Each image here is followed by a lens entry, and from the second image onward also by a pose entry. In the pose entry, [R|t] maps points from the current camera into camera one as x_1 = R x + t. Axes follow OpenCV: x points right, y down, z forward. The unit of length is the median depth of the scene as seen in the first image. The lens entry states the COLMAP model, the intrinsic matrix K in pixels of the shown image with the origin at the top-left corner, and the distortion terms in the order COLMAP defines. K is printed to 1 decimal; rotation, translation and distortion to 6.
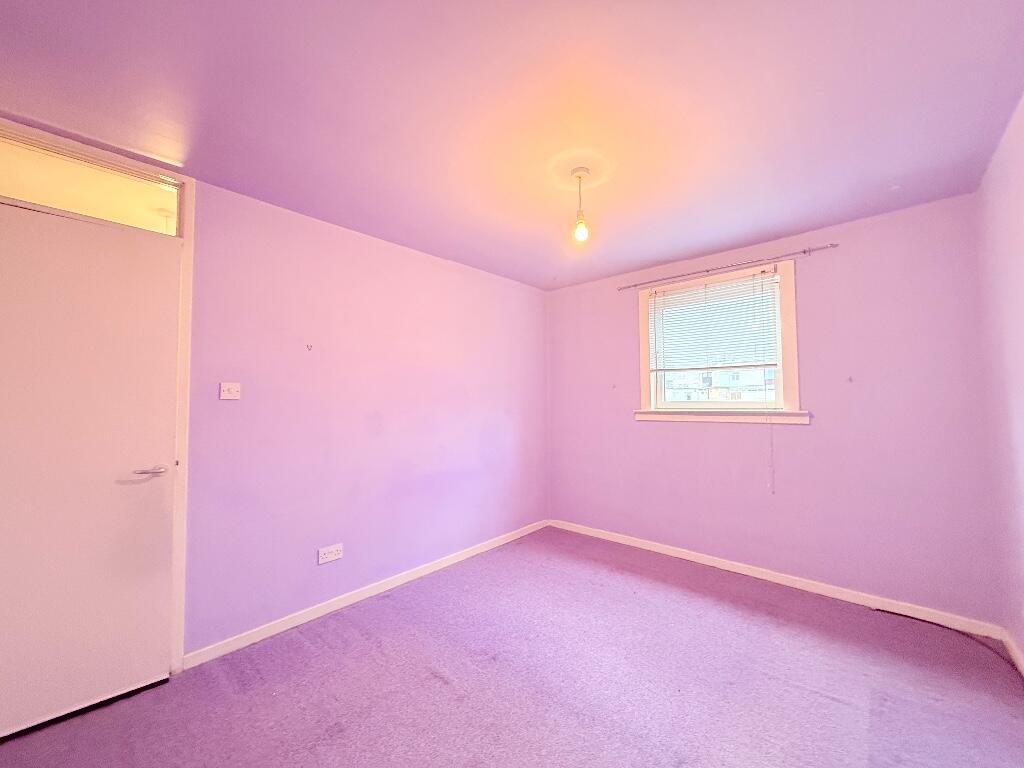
lens RADIAL K [[404.2, 0, 512.4], [0, 404.2, 385.8], [0, 0, 1]] dist [-0.010464, 0.002547]
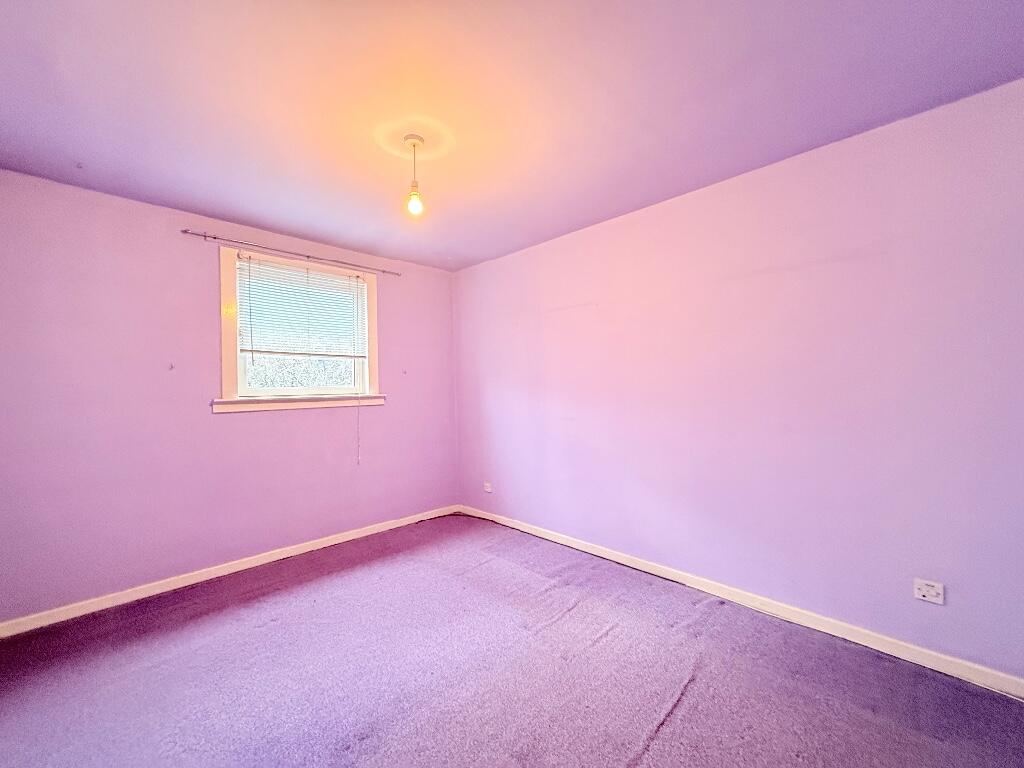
lens RADIAL K [[404.2, 0, 506.6], [0, 404.2, 386.5], [0, 0, 1]] dist [-0.010464, 0.002547]
pose [[0.050933, 0.005489, 0.998687, -0.511889], [-0.023621, 0.999712, -0.004290, 0.030047], [-0.998423, -0.023372, 0.051048, 0.488668]]
